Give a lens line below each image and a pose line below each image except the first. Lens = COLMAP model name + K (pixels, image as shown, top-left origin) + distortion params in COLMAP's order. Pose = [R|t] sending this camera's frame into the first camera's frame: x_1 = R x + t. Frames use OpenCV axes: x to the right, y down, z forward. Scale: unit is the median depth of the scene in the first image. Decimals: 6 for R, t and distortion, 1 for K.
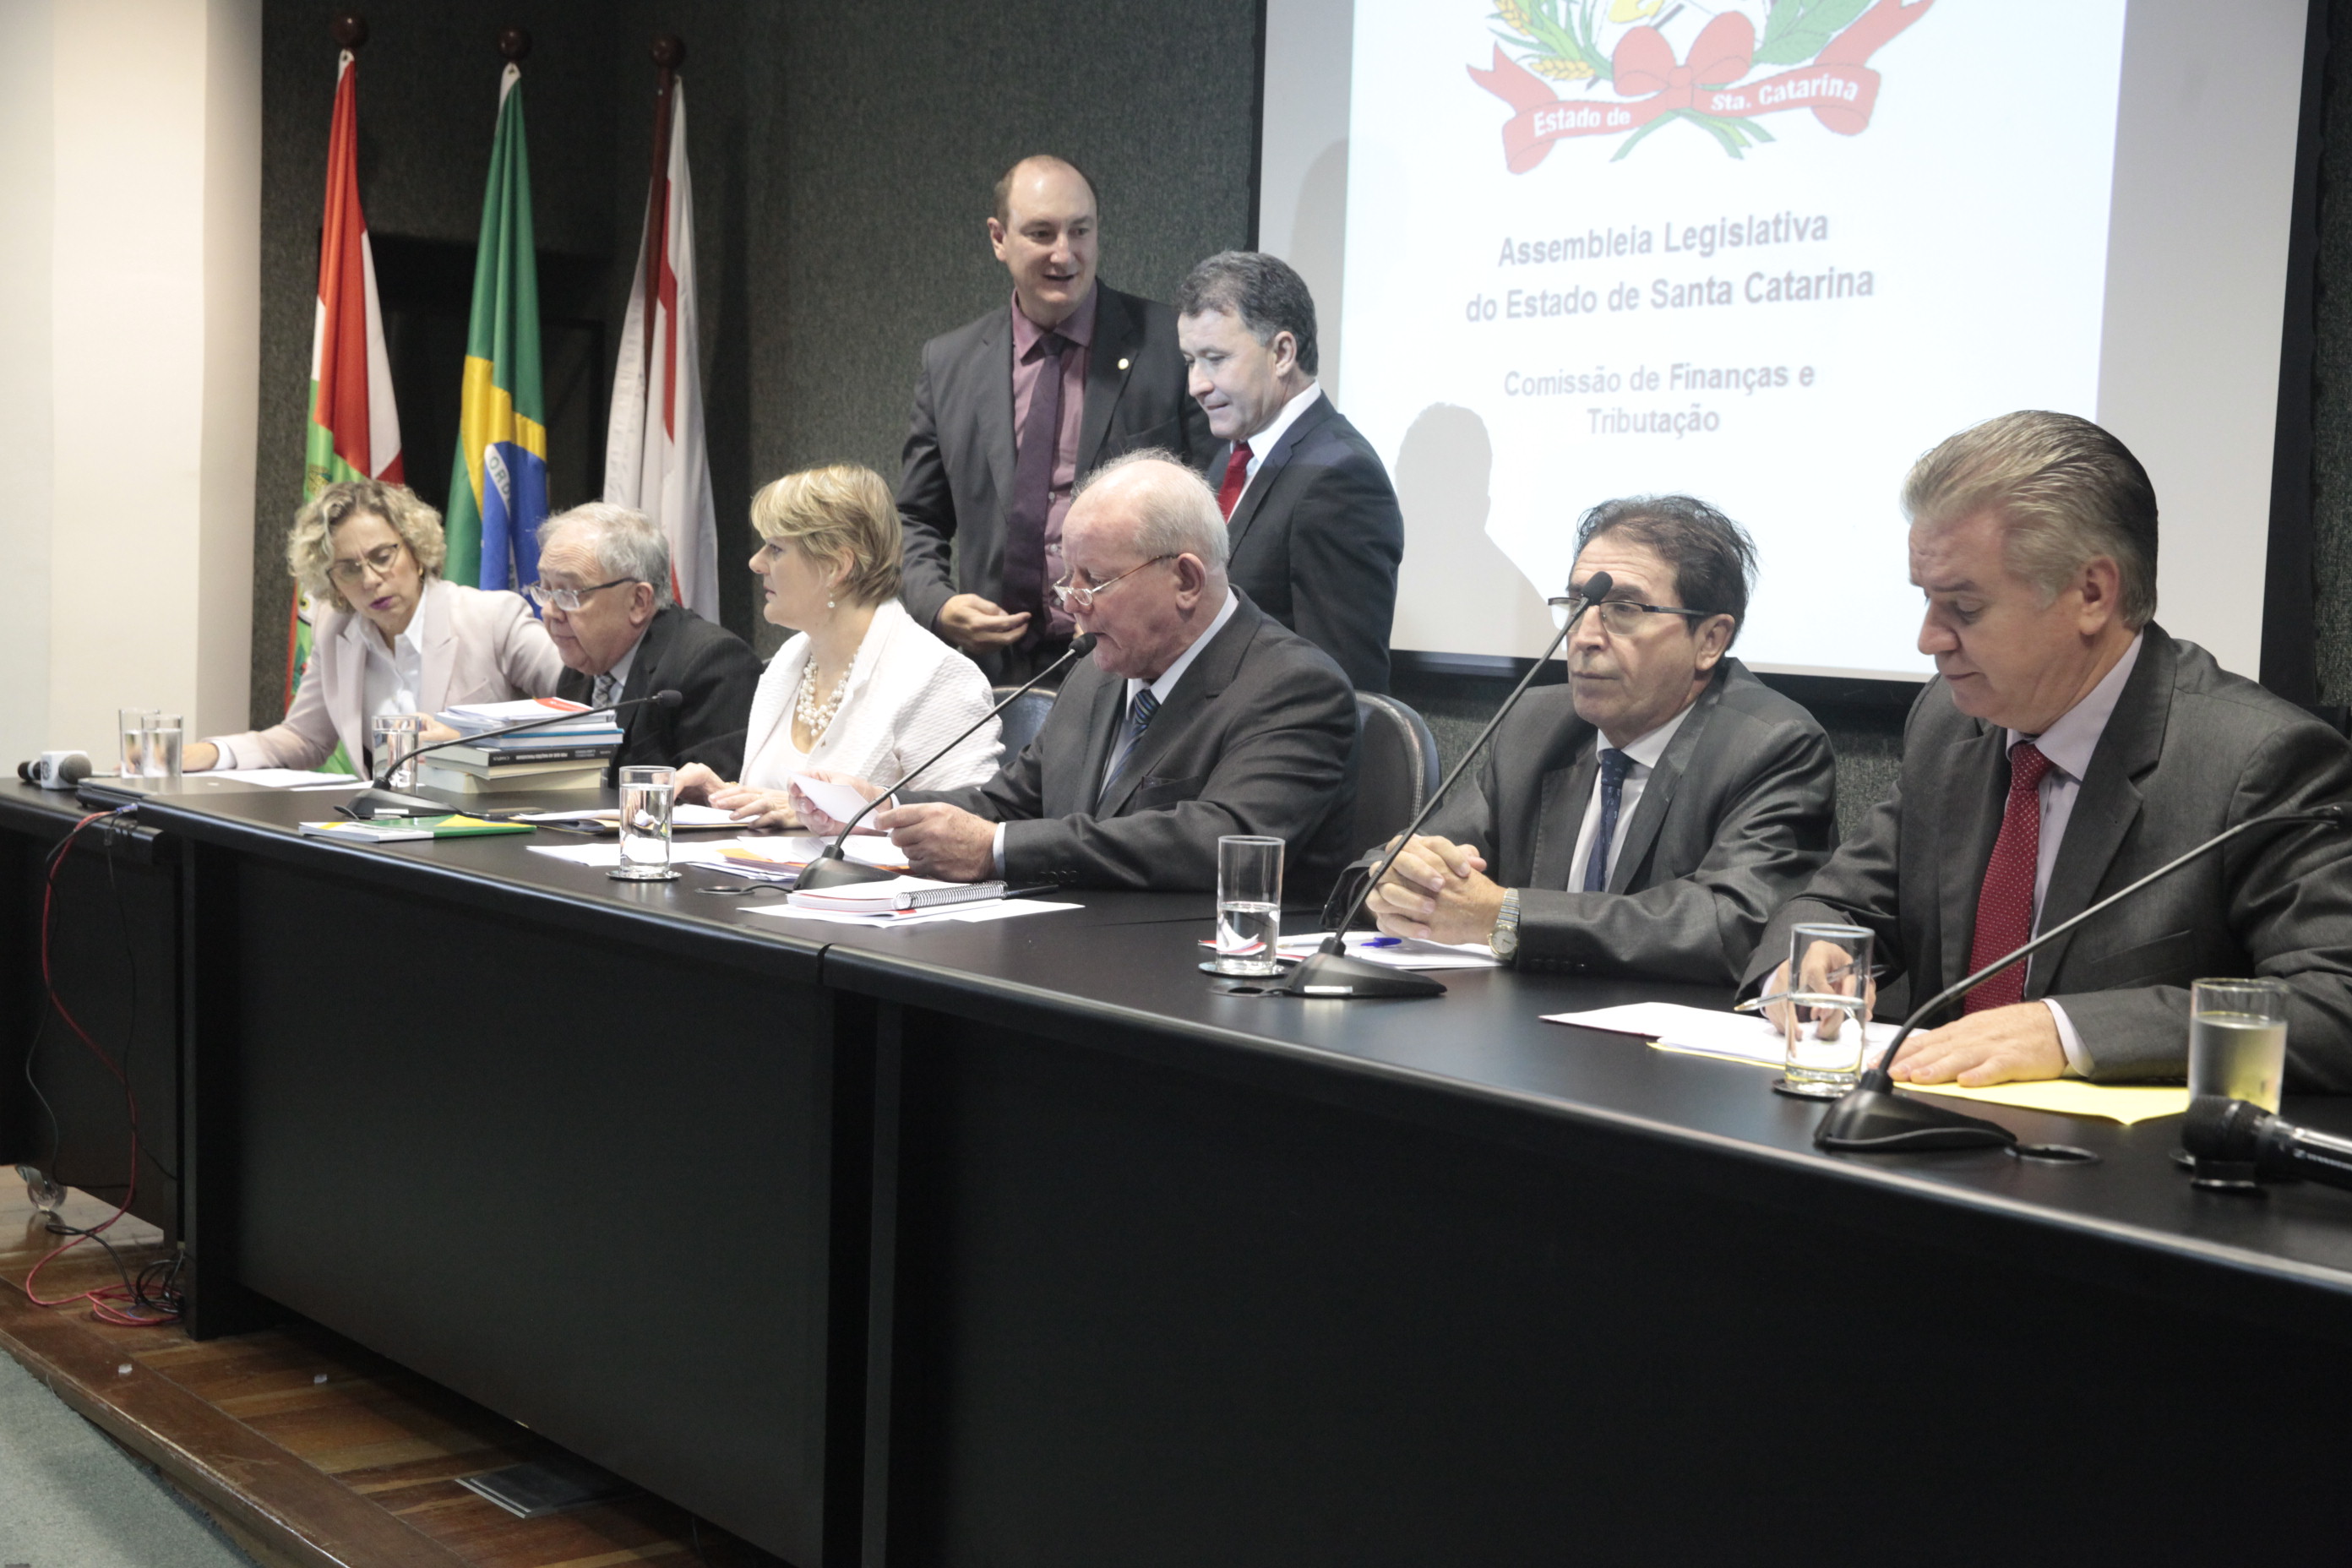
lens RADIAL K [[3094.6, 0, 1176.0], [0, 3094.6, 784.0], [0, 0, 1]] dist [0.105883, -0.044149]
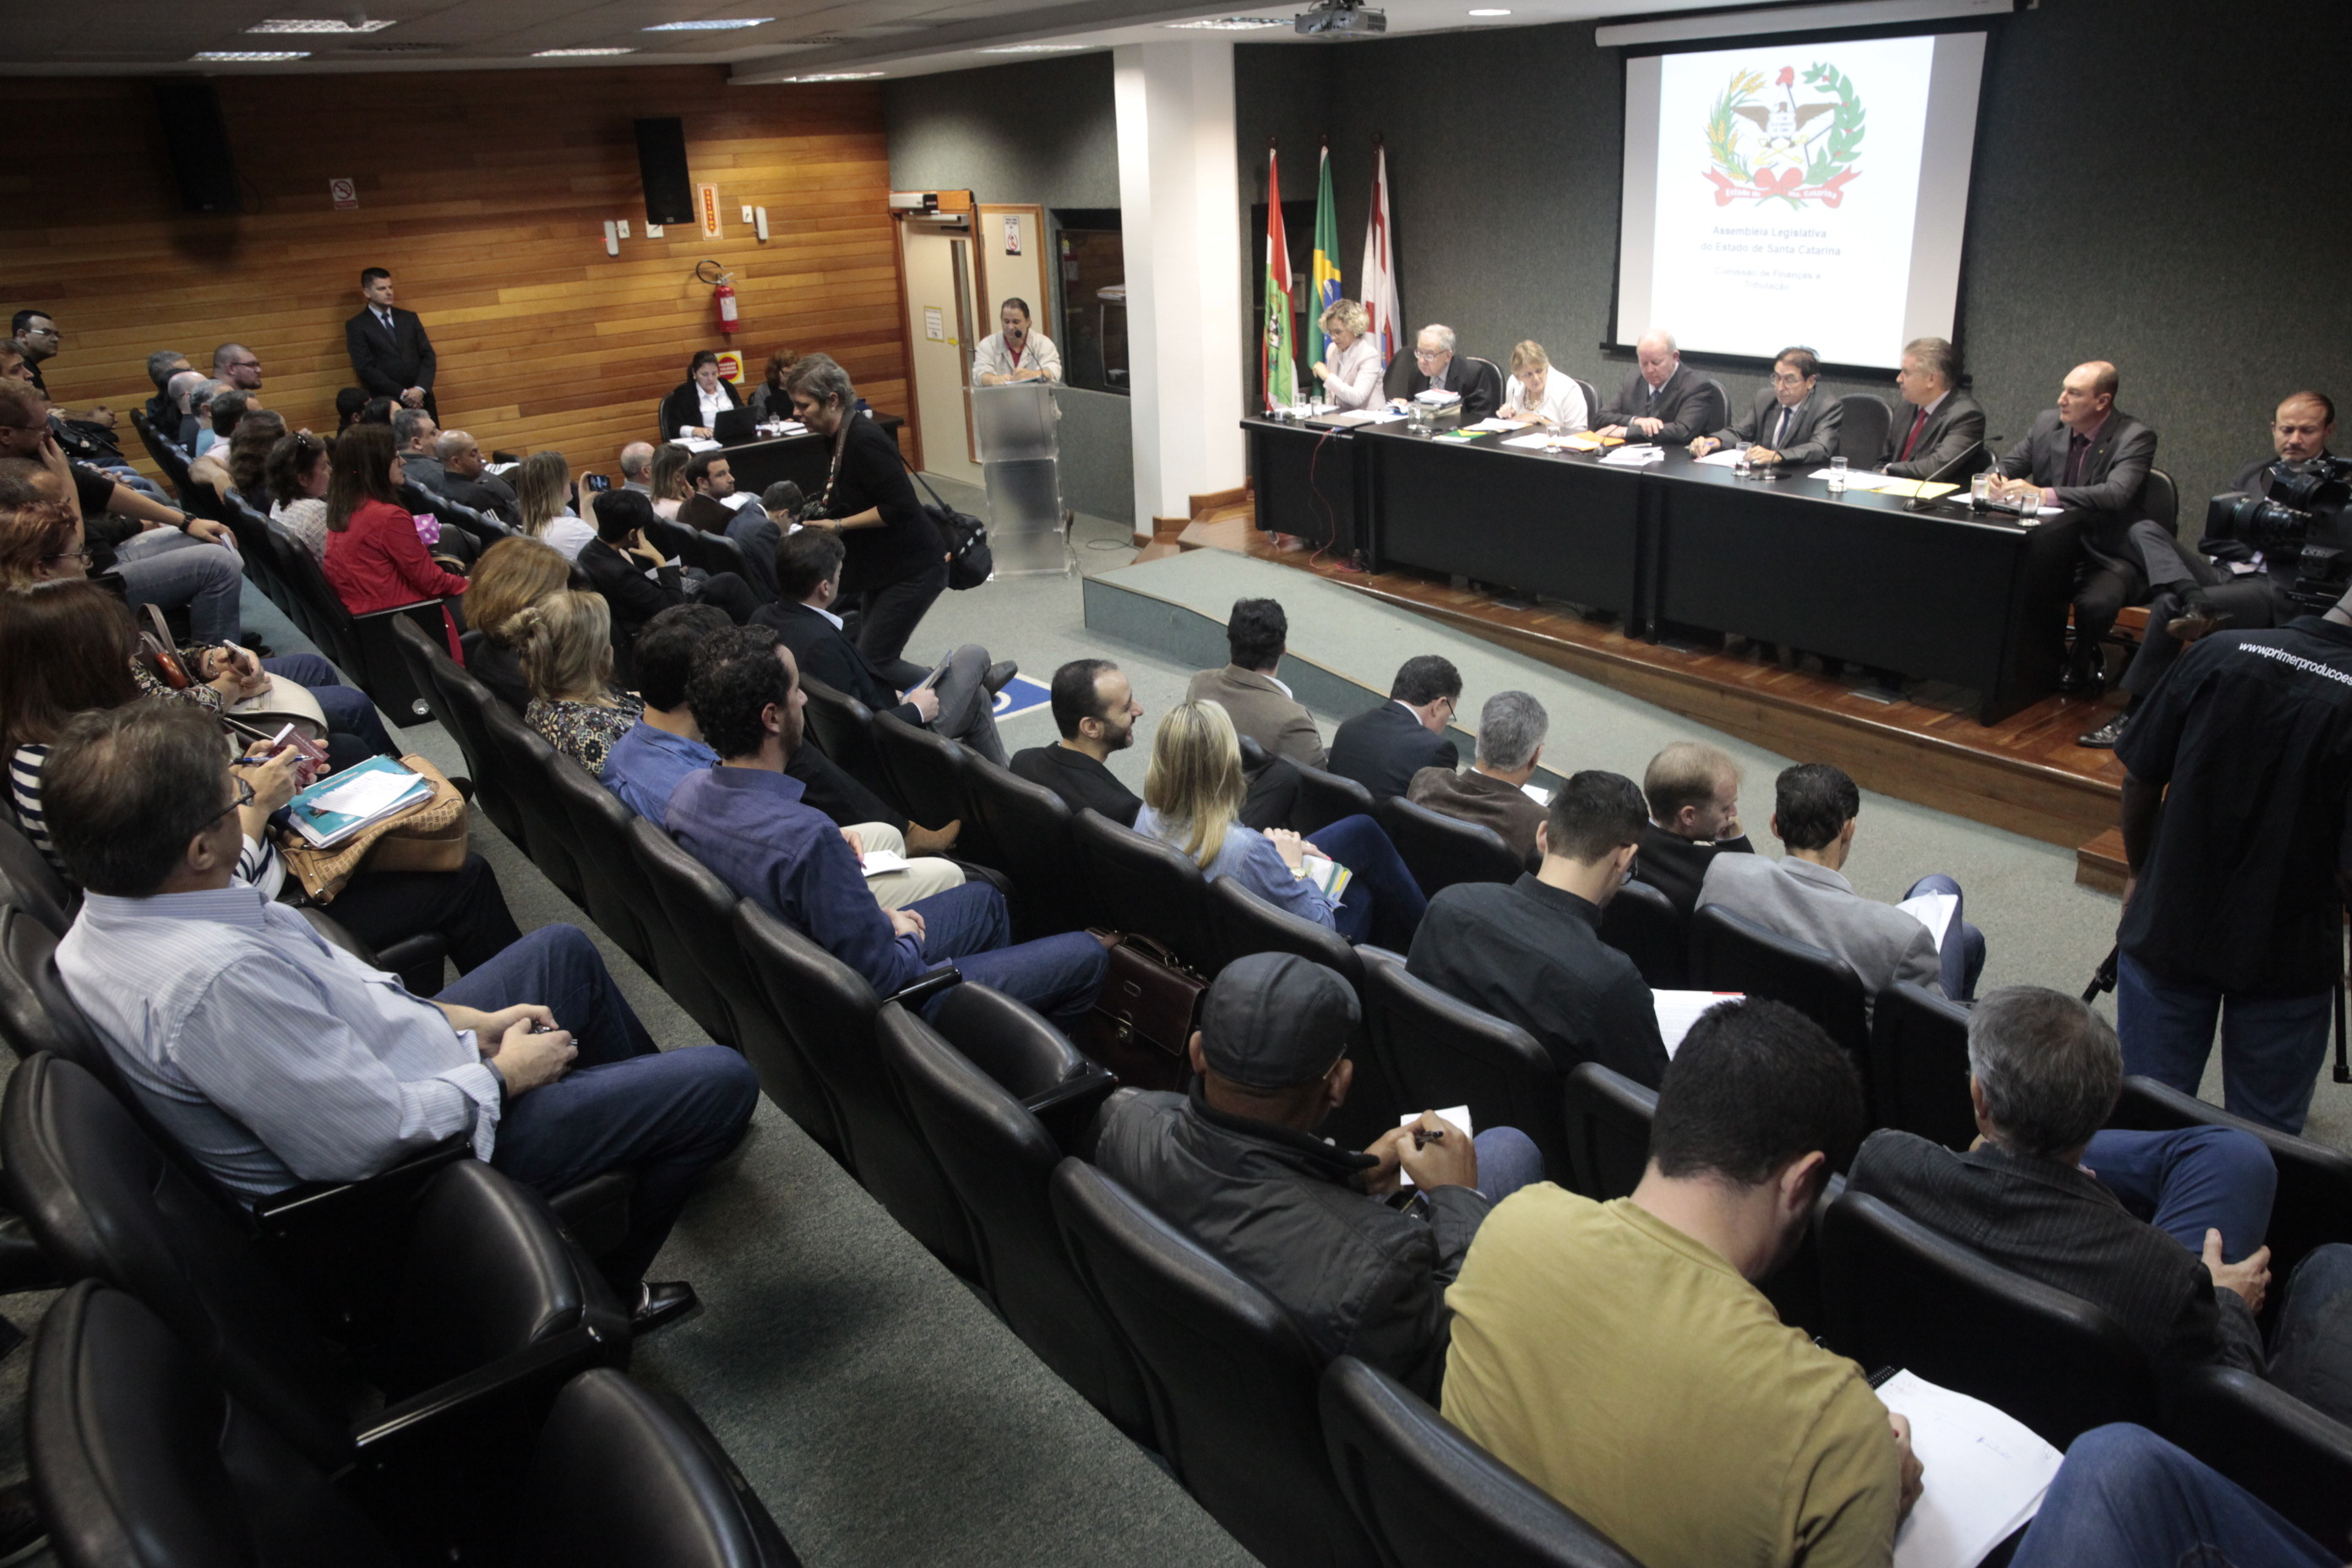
lens RADIAL K [[1623.8, 0, 1179.9], [0, 1623.8, 790.7], [0, 0, 1]] dist [-0.108412, 0.085358]
pose [[0.996578, -0.073626, -0.037576, -0.478086], [0.081617, 0.948451, 0.306234, -0.180614], [0.013092, -0.308253, 0.951214, -0.876937]]
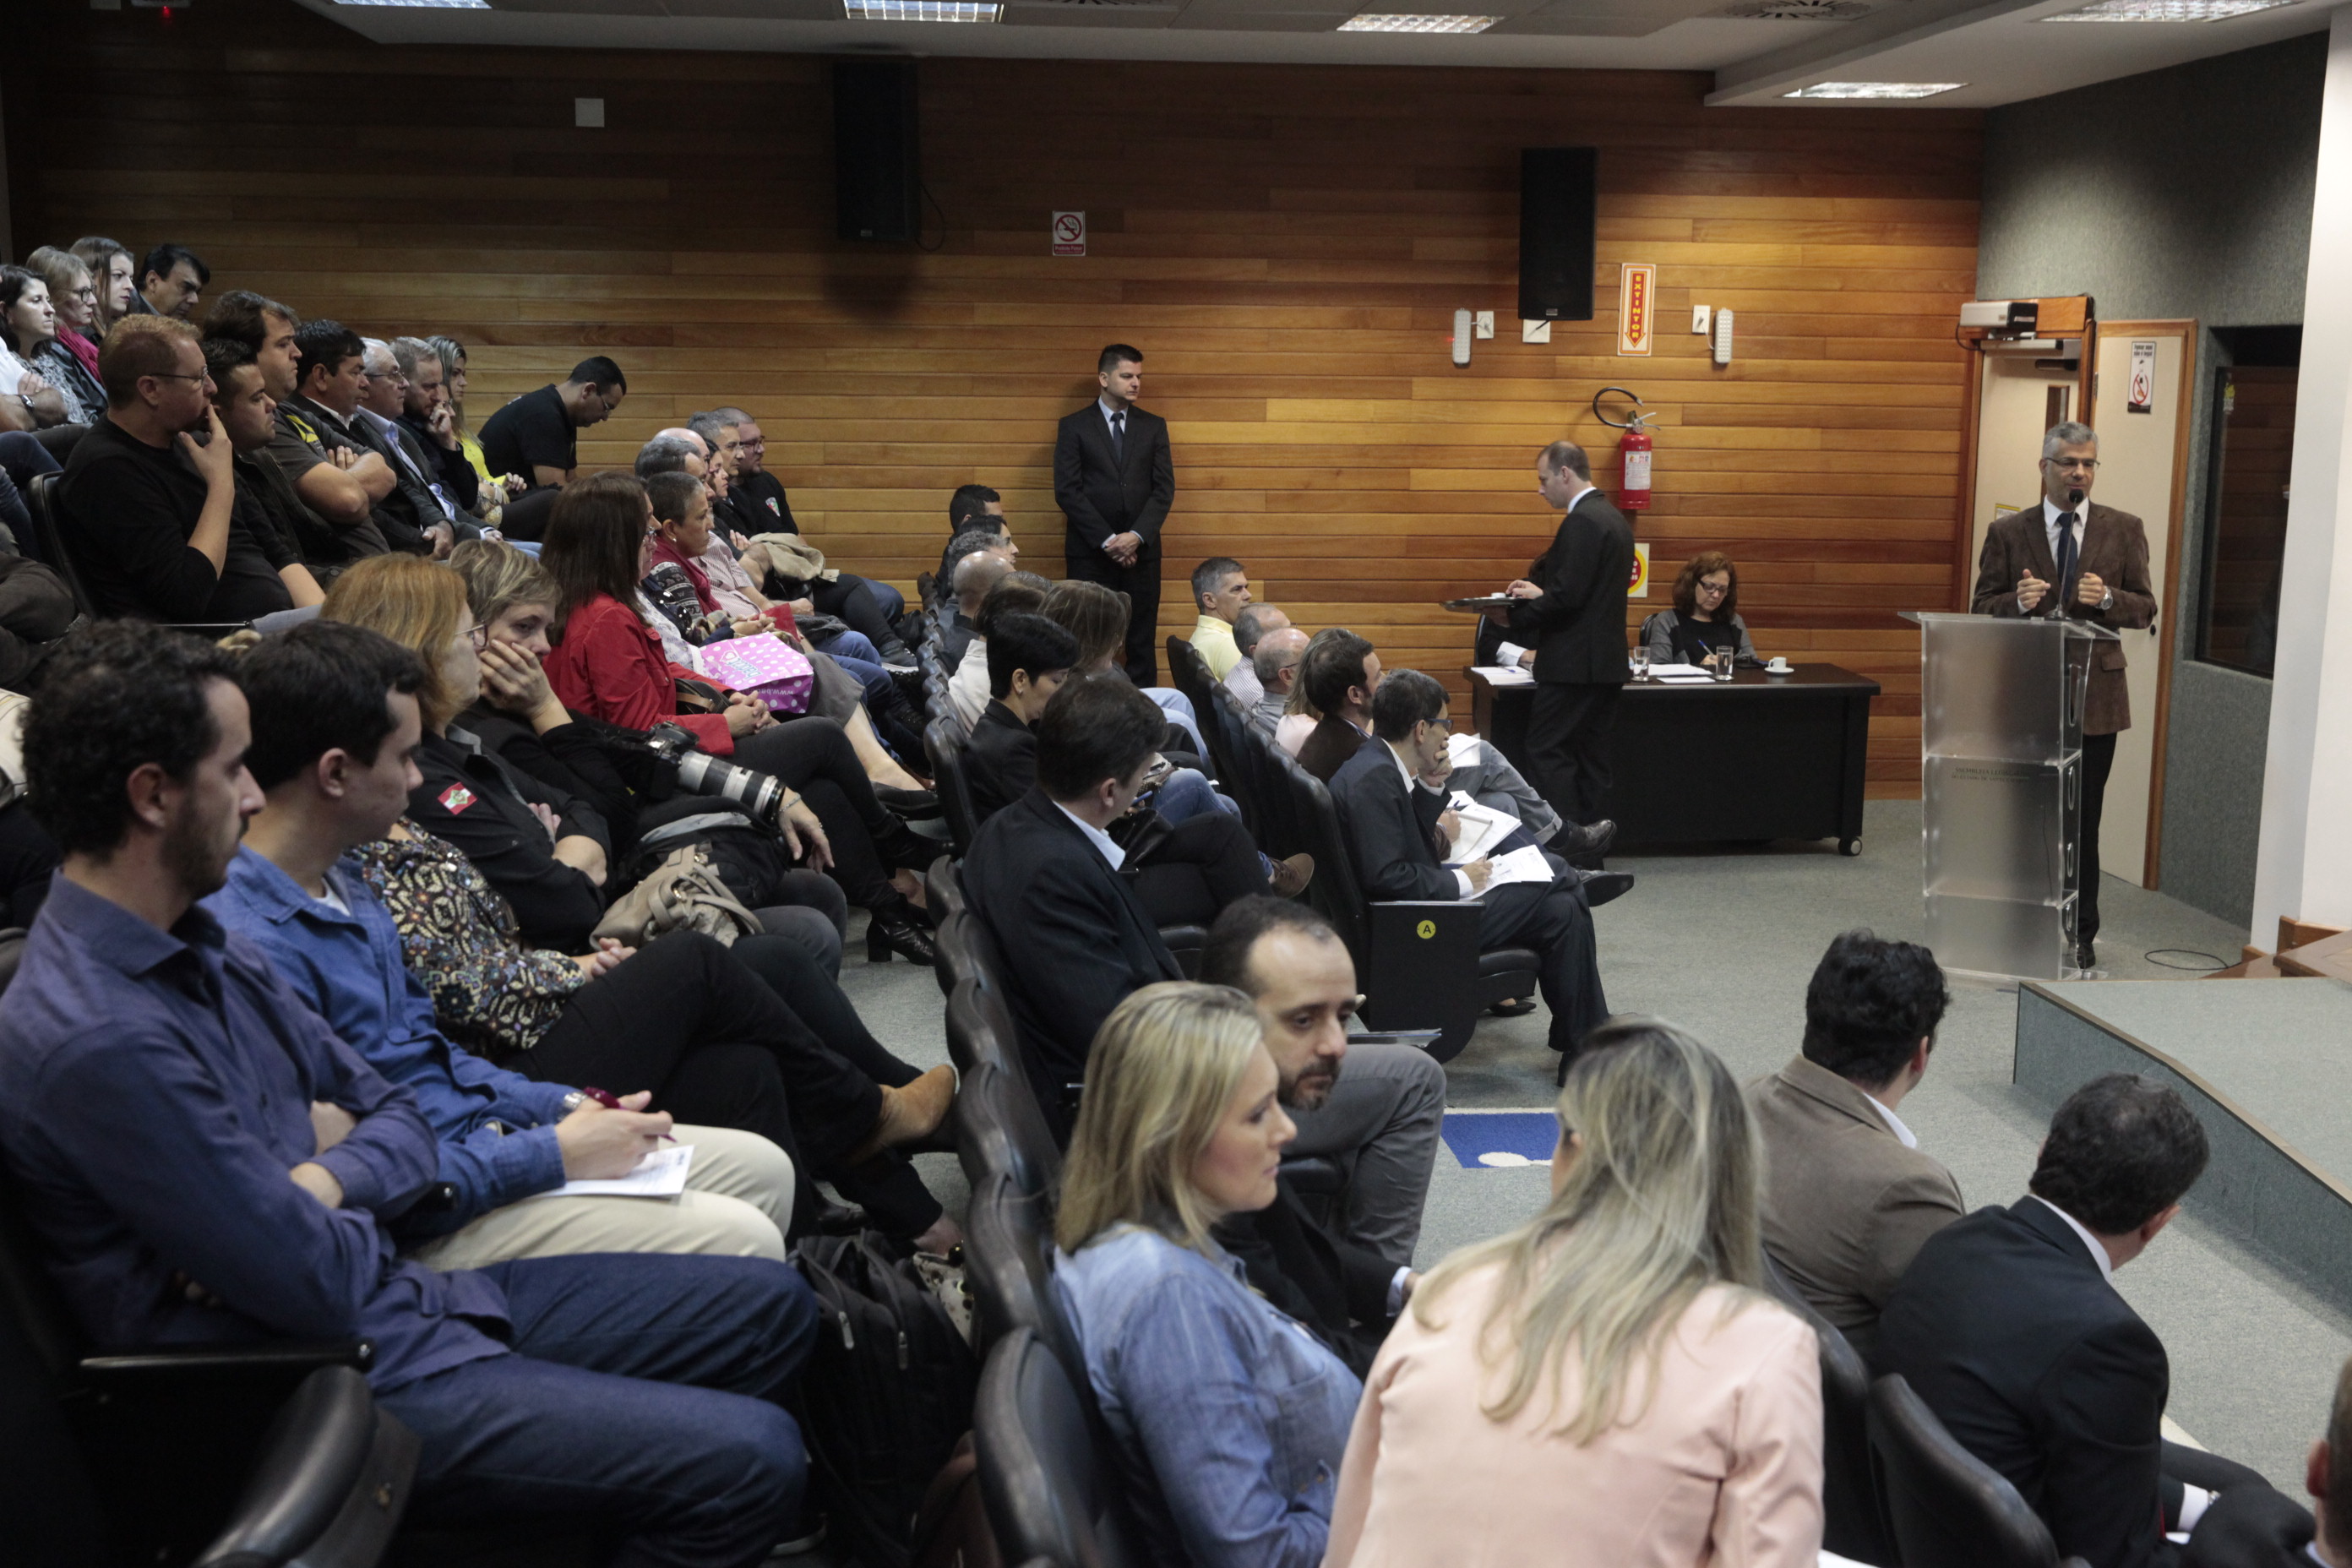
lens RADIAL K [[2775.5, 0, 1171.2], [0, 2775.5, 788.5], [0, 0, 1]] dist [0.029994, 0.151648]
pose [[0.839976, 0.054870, -0.539842, -0.174485], [-0.017385, 0.997085, 0.074295, -0.075285], [0.542344, -0.053021, 0.838482, -0.656708]]
